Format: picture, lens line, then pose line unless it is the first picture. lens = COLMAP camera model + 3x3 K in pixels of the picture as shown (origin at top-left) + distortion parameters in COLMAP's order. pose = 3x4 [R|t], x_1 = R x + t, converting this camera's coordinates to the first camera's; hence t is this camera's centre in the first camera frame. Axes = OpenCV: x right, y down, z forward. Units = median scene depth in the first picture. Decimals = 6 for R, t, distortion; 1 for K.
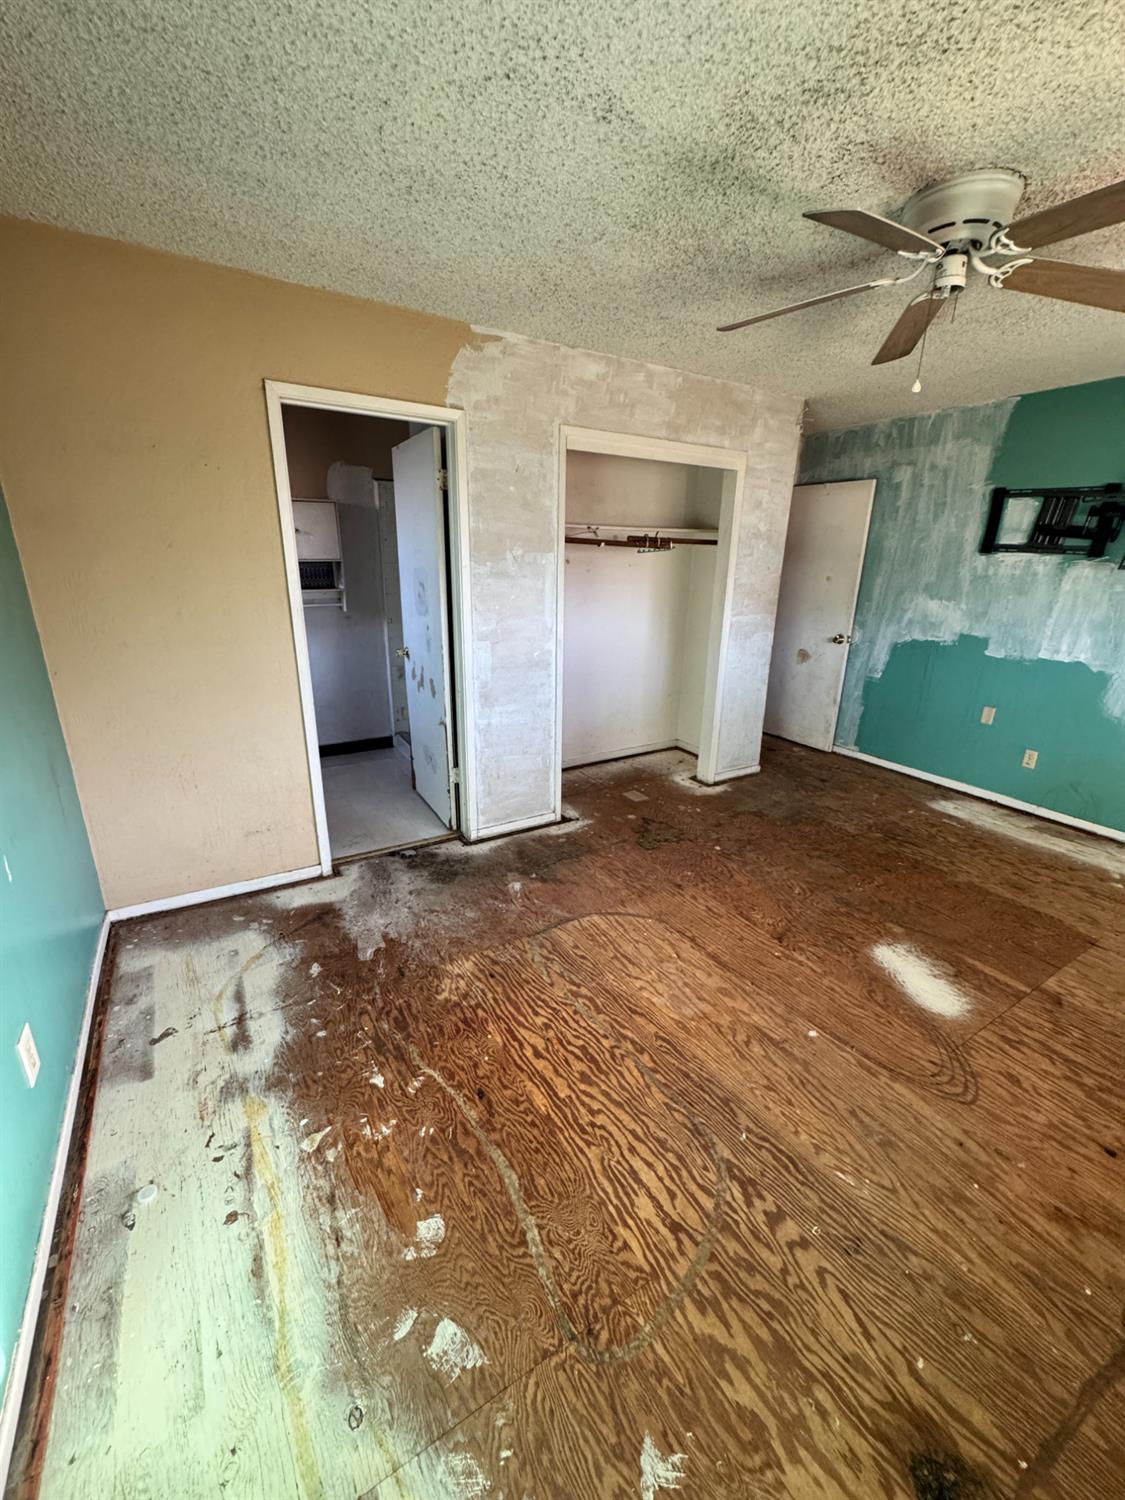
lens RADIAL K [[598.8, 0, 563.3], [0, 598.8, 747.8], [0, 0, 1]] dist [-0.004308, 0.000444]
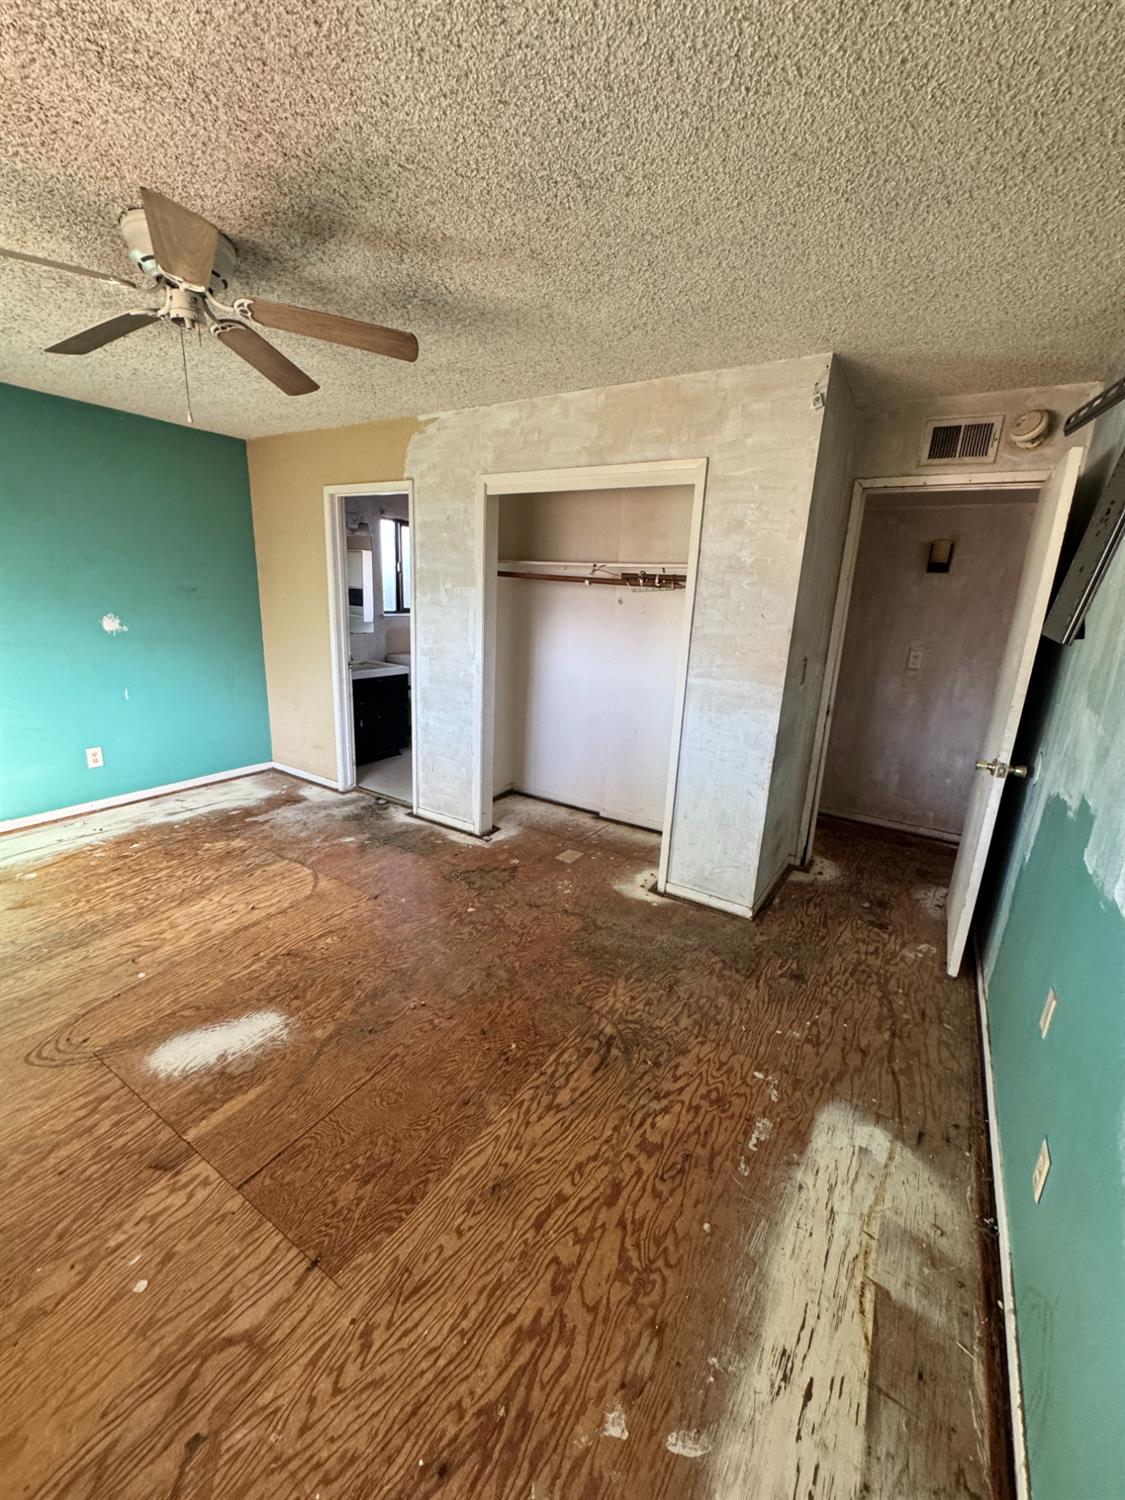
lens RADIAL K [[598.8, 0, 563.3], [0, 598.8, 747.8], [0, 0, 1]] dist [-0.004308, 0.000444]
pose [[0.447860, 0.229101, -0.864253, 1.261374], [-0.306297, 0.947438, 0.092428, -0.226377], [0.840002, 0.223324, 0.494493, 0.755639]]
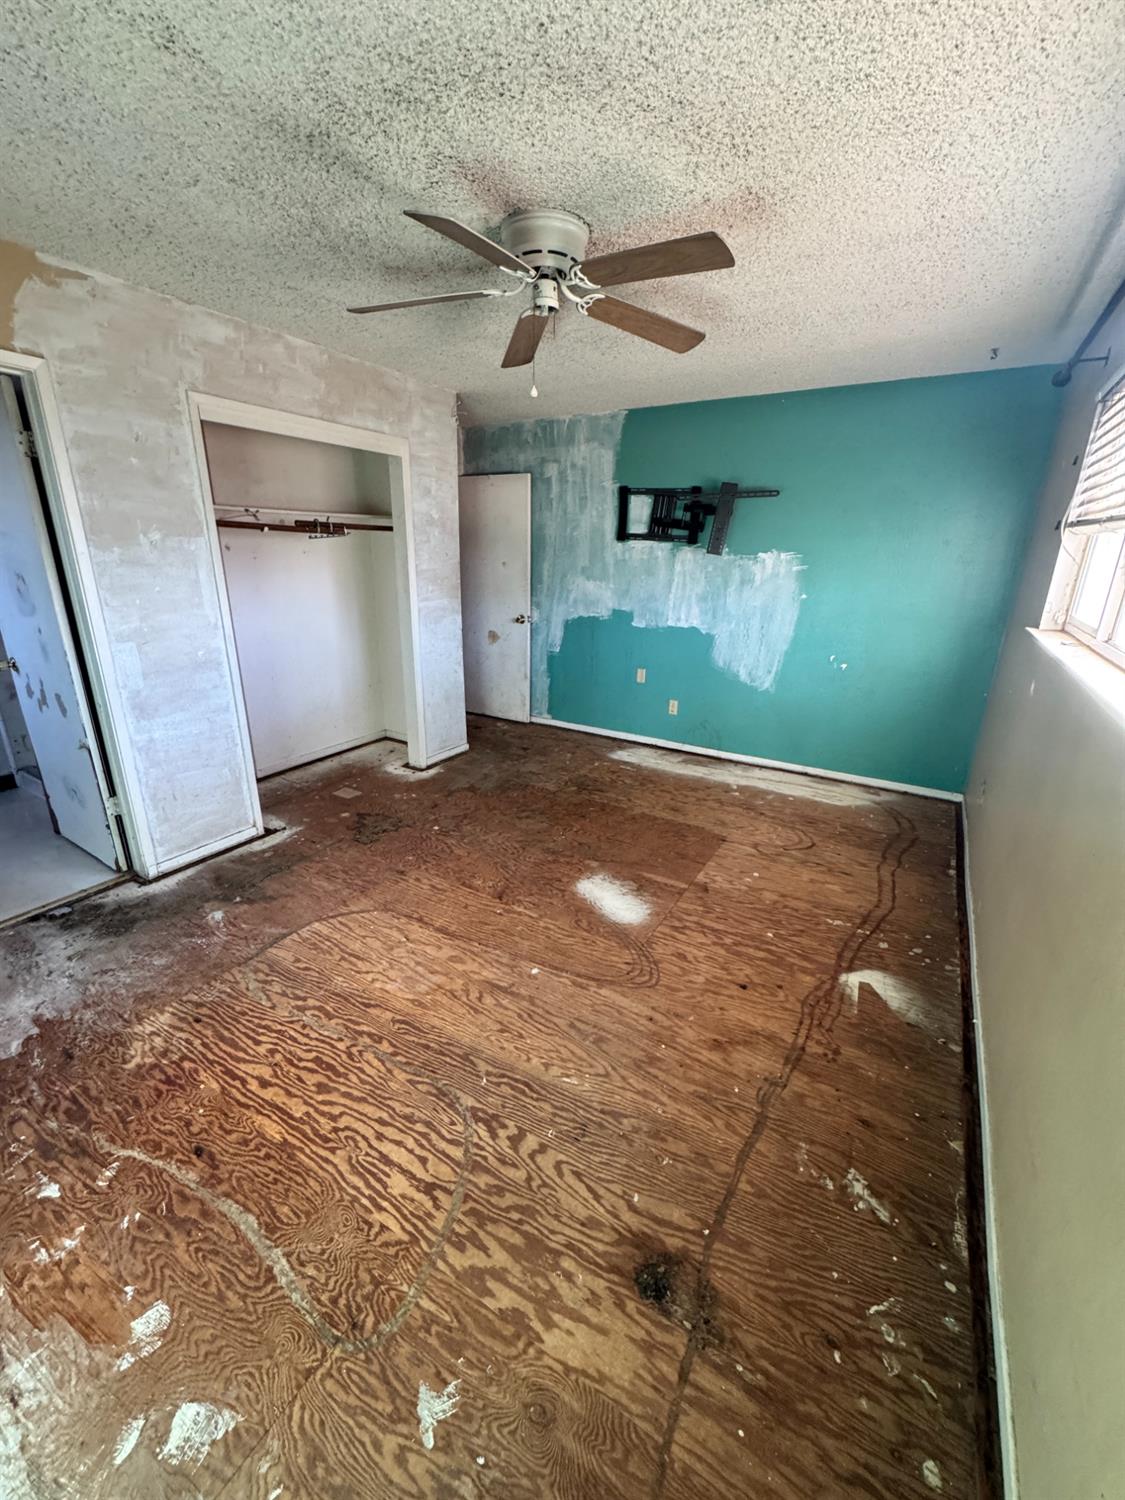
lens RADIAL K [[598.8, 0, 563.3], [0, 598.8, 747.8], [0, 0, 1]] dist [-0.004308, 0.000444]
pose [[0.886899, -0.145489, 0.438456, 0.025839], [0.137779, 0.989223, 0.049549, 0.013006], [-0.440940, 0.016465, 0.897386, -0.025160]]
